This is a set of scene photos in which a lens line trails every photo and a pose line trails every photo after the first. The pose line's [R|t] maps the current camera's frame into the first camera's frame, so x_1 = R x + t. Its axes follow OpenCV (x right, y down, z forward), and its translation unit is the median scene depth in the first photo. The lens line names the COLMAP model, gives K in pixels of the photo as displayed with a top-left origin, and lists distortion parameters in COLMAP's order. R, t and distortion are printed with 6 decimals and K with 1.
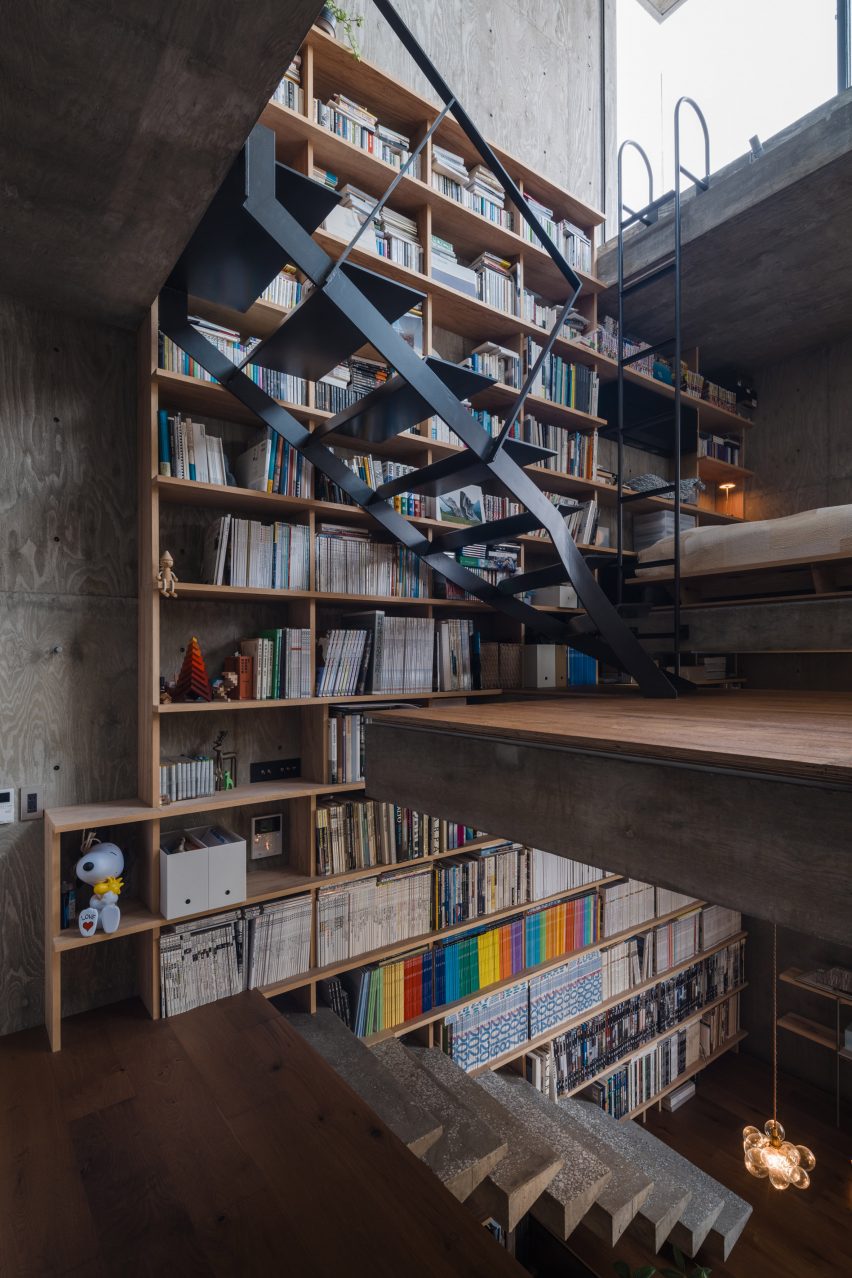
lens RADIAL K [[638.4, 0, 420.4], [0, 638.4, 661.3], [0, 0, 1]] dist [0.002729, -0.000413]
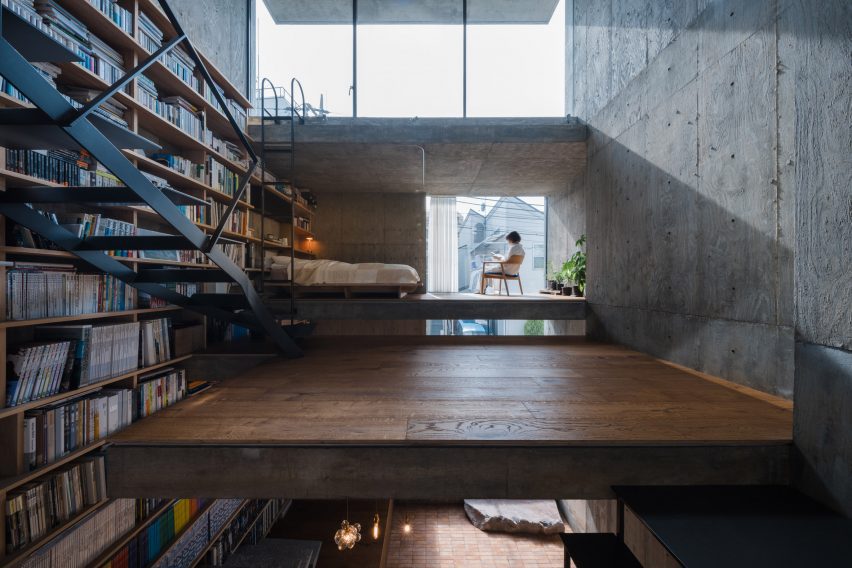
lens RADIAL K [[267.8, 0, 426.0], [0, 267.8, 284.0], [0, 0, 1]] dist [-0.004091, -0.000106]
pose [[0.592734, 0.004178, 0.805387, -0.082954], [-0.002745, 0.999991, -0.003167, -0.150842], [-0.805394, -0.000334, 0.592740, 0.056859]]
